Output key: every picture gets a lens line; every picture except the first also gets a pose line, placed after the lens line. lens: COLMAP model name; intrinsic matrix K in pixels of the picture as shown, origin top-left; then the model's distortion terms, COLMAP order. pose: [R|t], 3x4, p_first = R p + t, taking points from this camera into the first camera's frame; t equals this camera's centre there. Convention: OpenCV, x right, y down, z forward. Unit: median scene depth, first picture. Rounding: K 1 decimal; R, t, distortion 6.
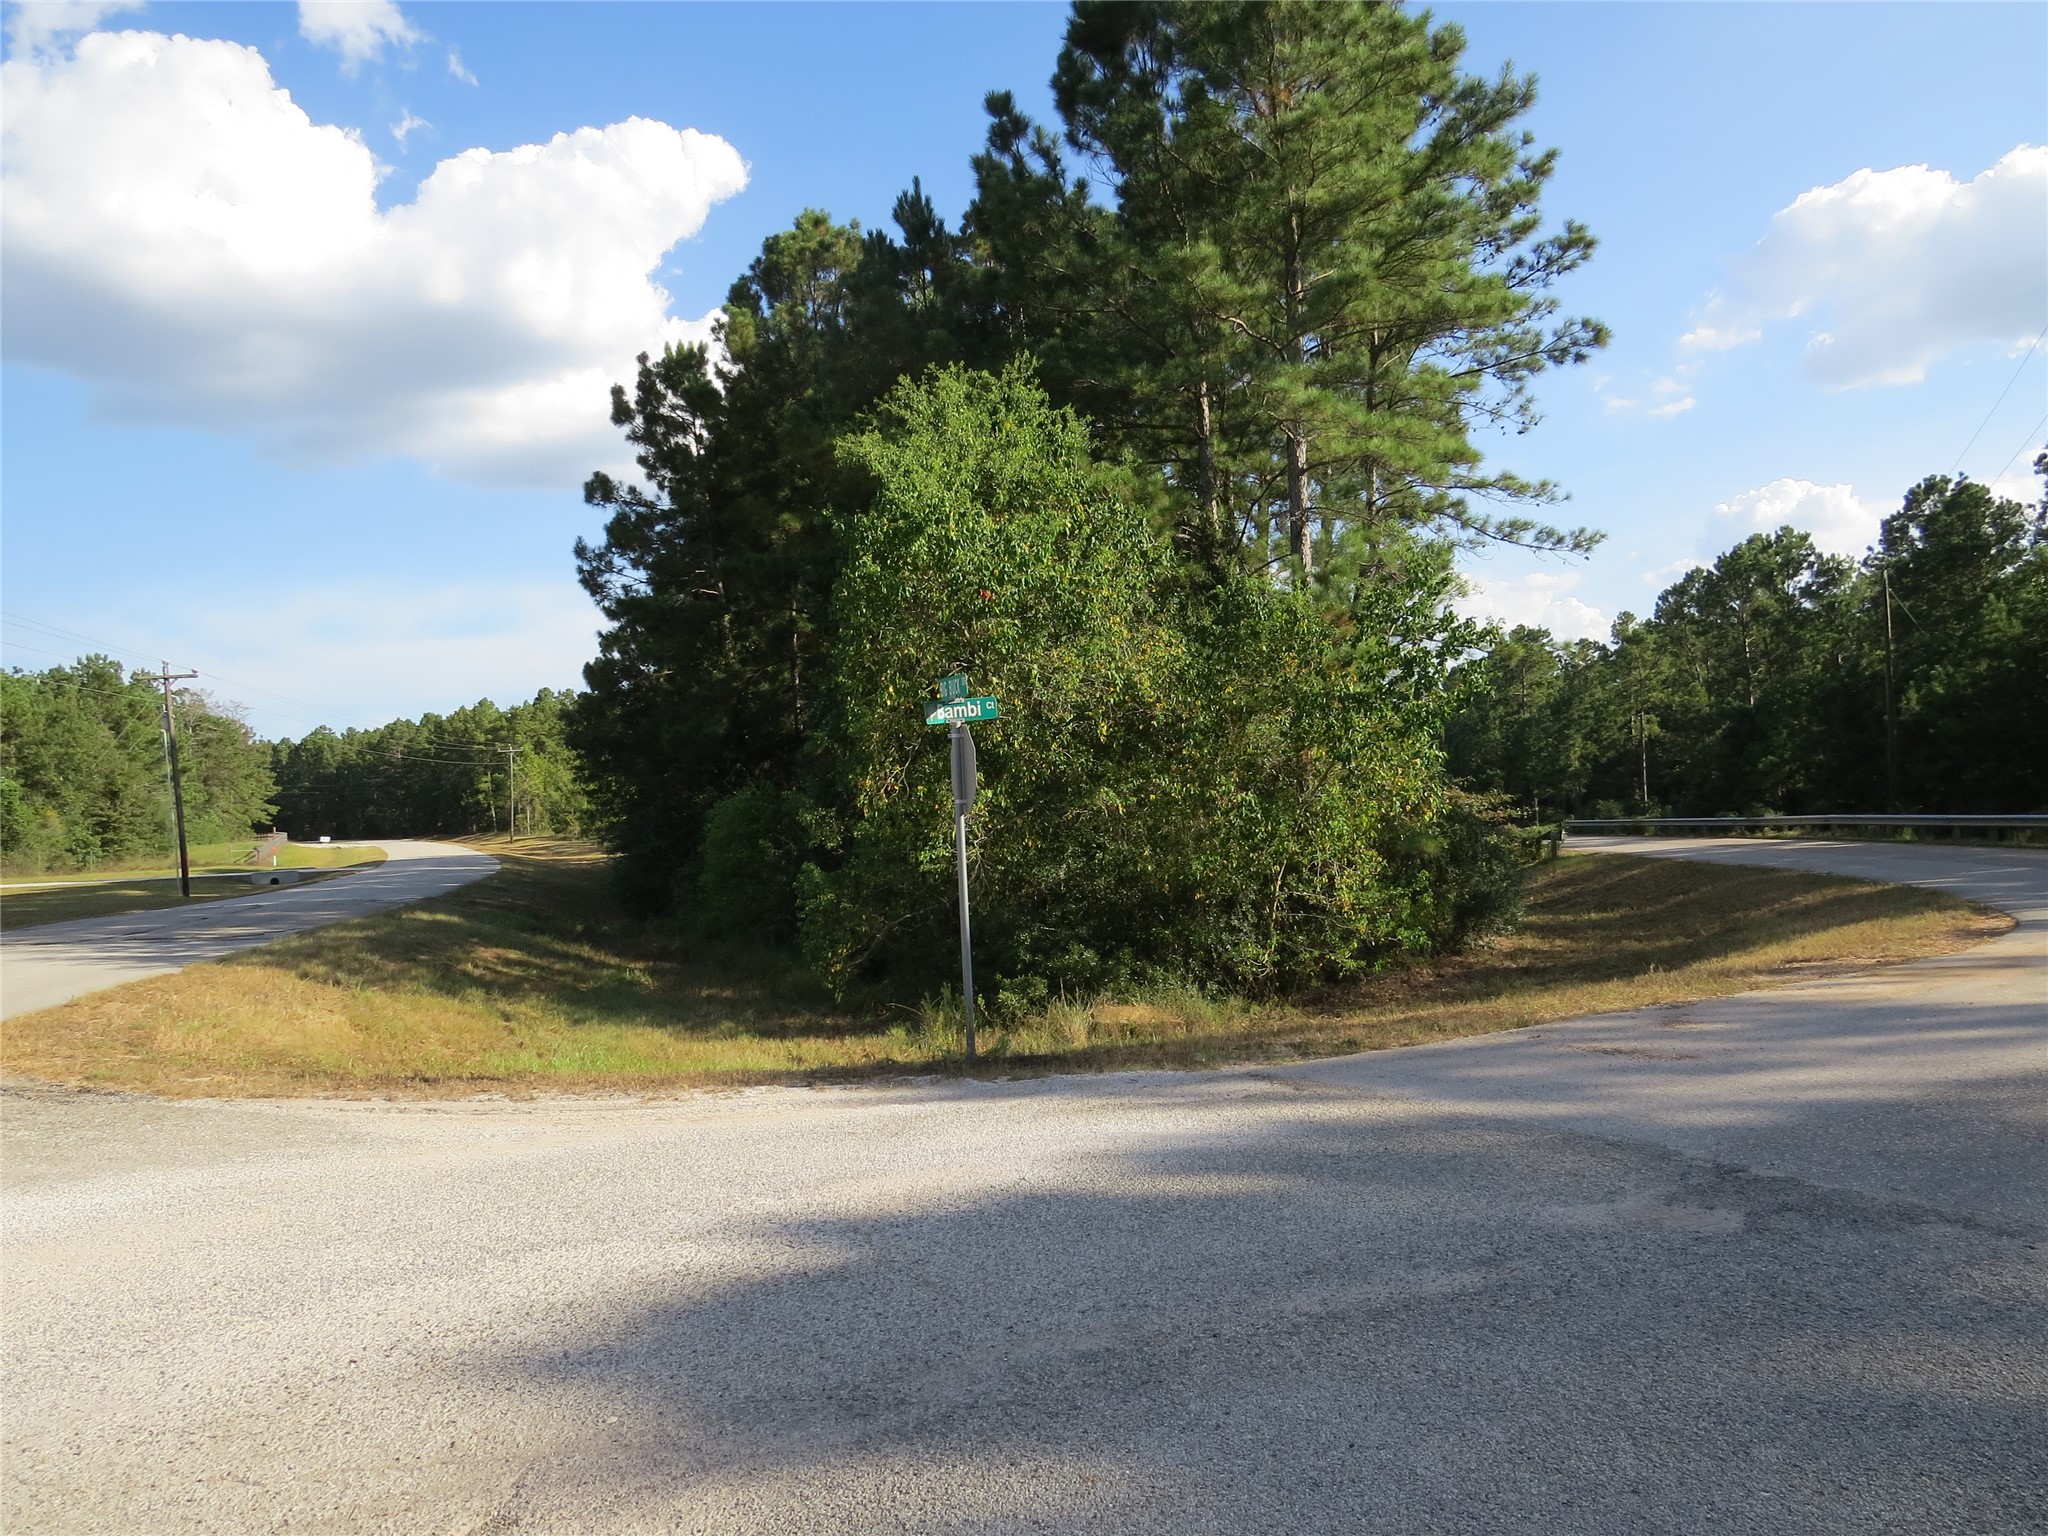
lens RADIAL K [[1570.0, 0, 1018.4], [0, 1570.0, 754.7], [0, 0, 1]] dist [0.002951, 0.041977]
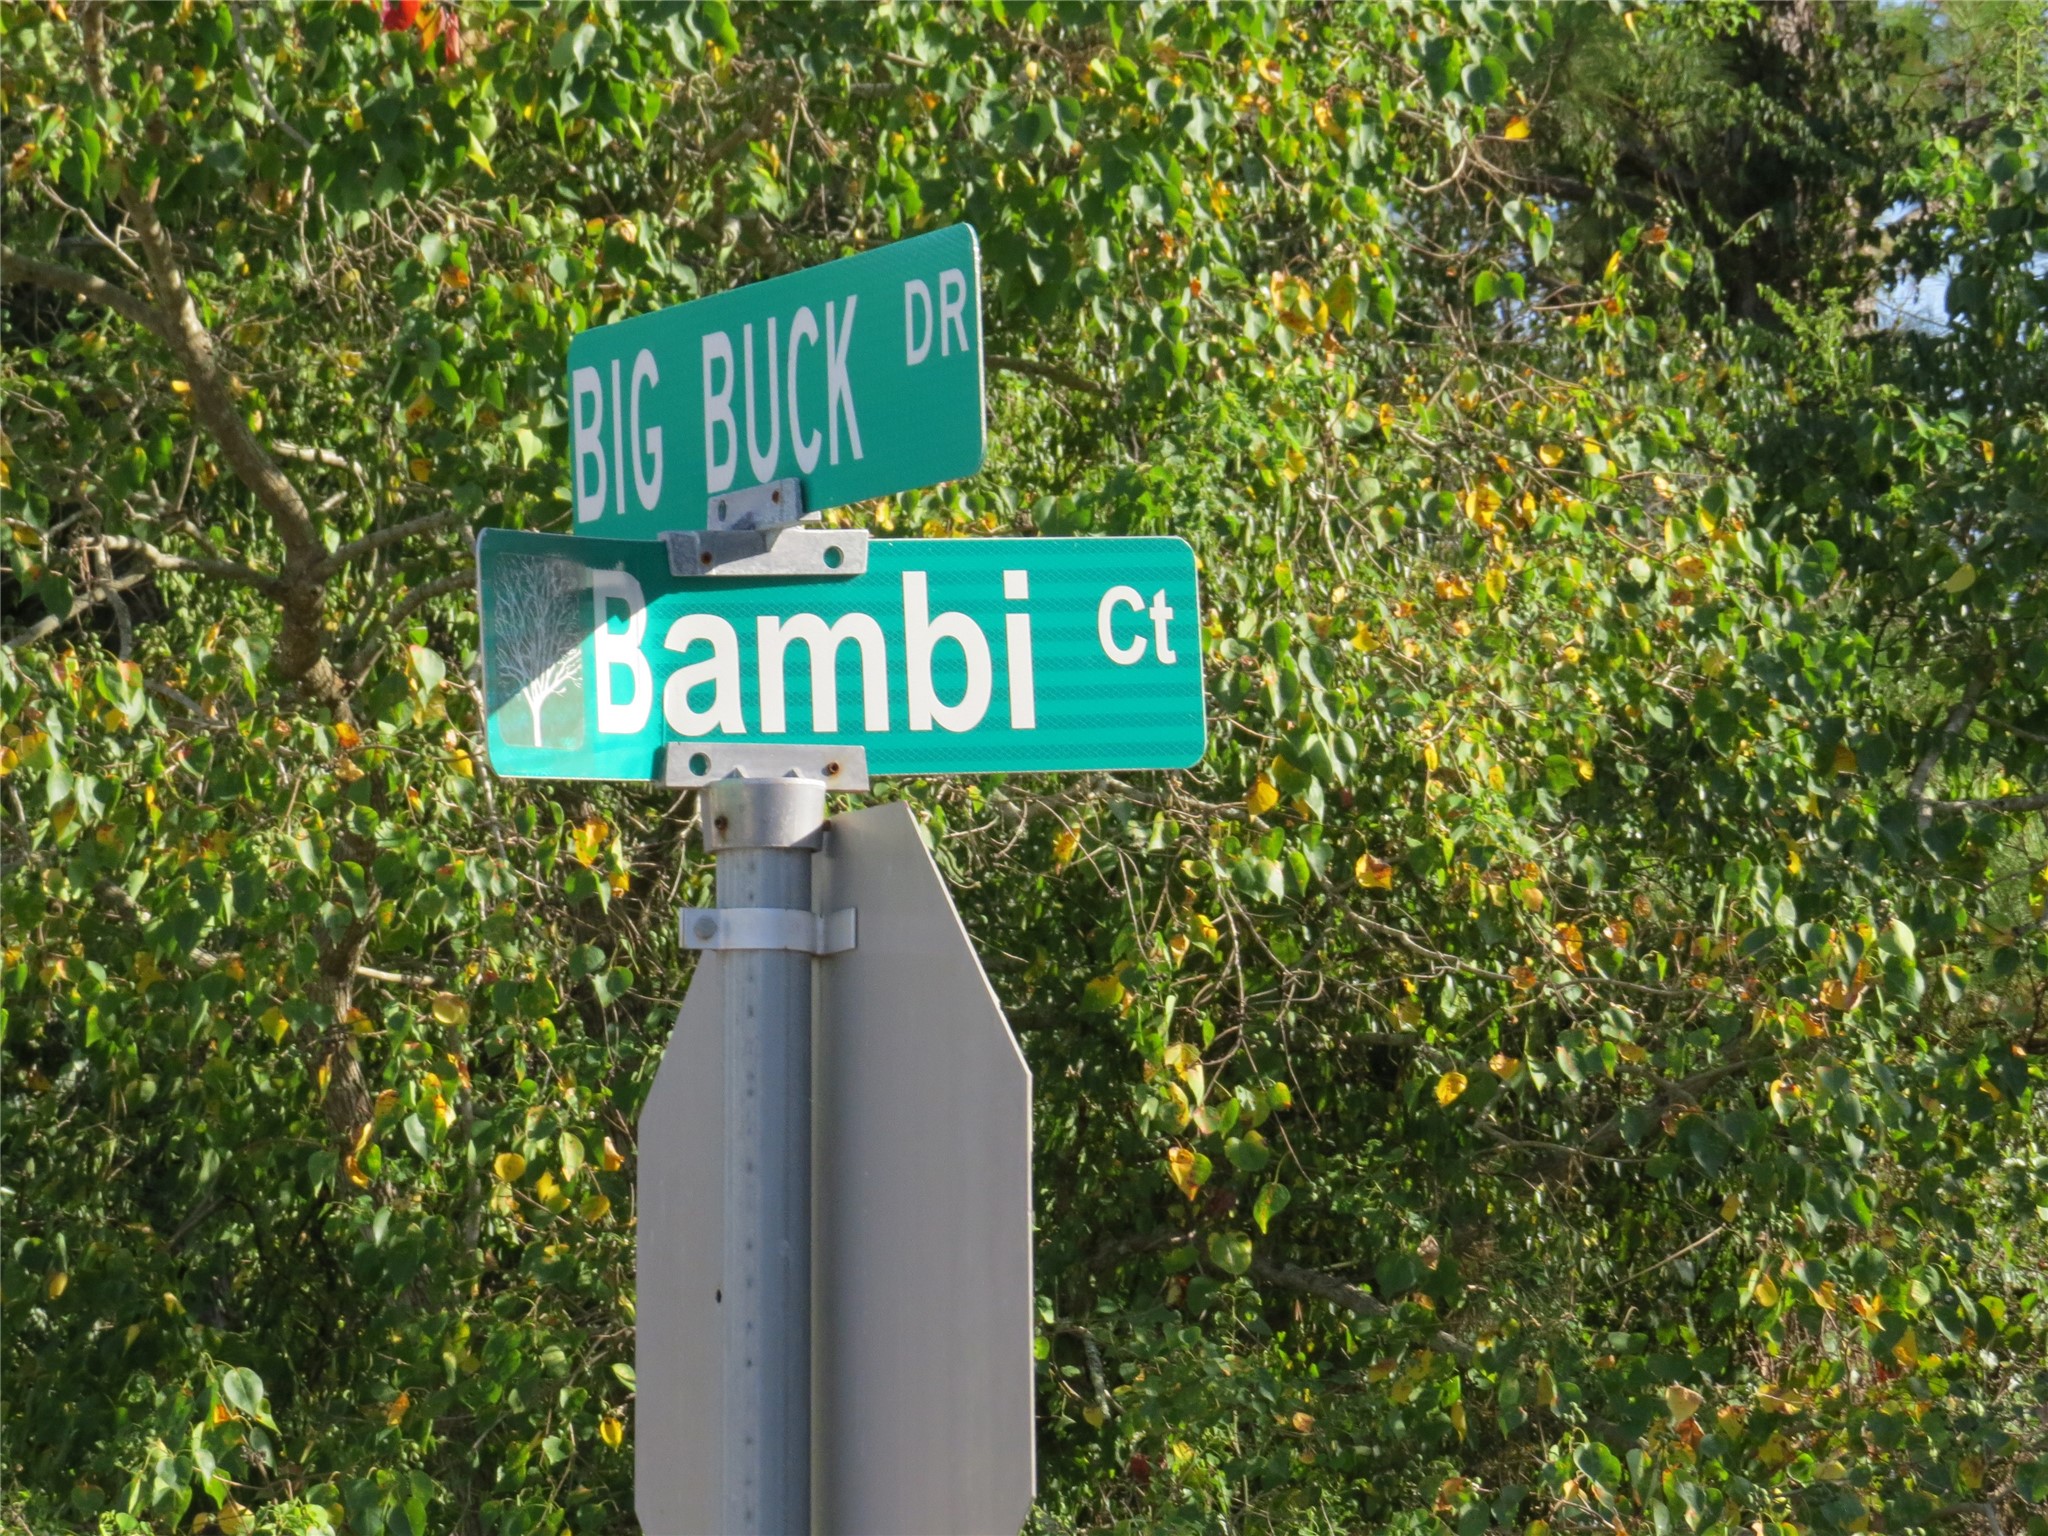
lens RADIAL K [[8738.5, 0, 1024.0], [0, 8738.5, 768.0], [0, 0, 1]] dist [0.042228, 1.663483]
pose [[0.992797, 0.053411, 0.107242, -0.029739], [-0.046623, 0.996806, -0.064835, 0.003930], [-0.110363, 0.059368, 0.992117, 0.183889]]
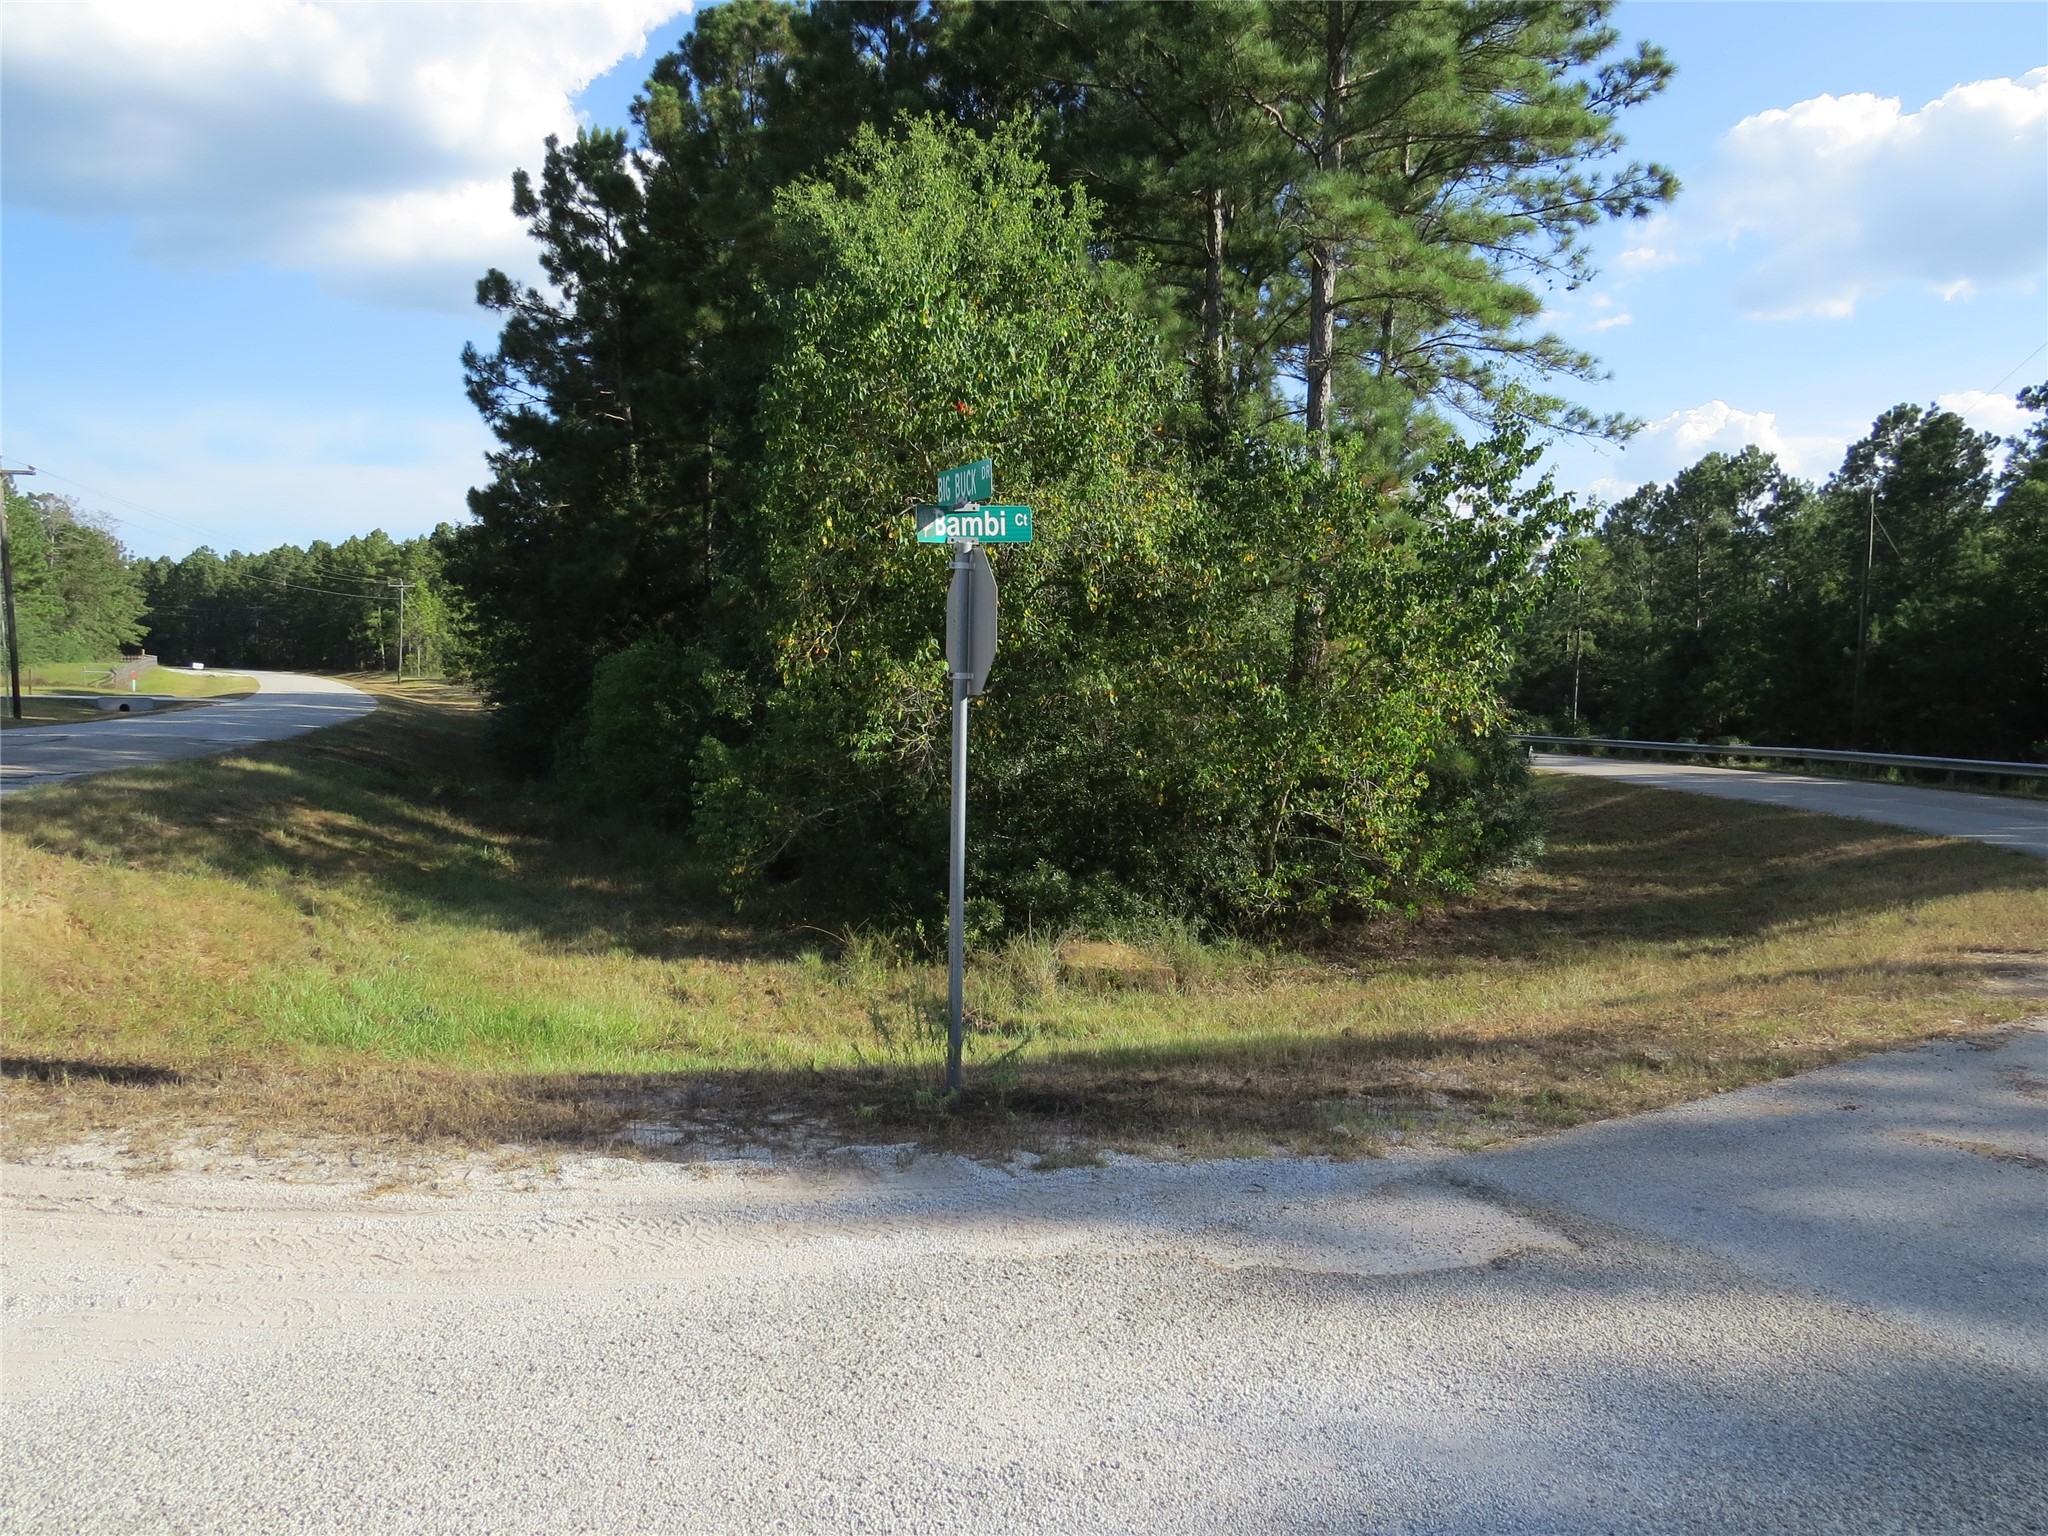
lens RADIAL K [[1570.0, 0, 1018.4], [0, 1570.0, 754.7], [0, 0, 1]] dist [0.002951, 0.041977]
pose [[0.996060, 0.064752, 0.060590, -0.018991], [-0.069285, 0.994700, 0.075971, 0.004677], [-0.055349, -0.079870, 0.995267, 0.147617]]
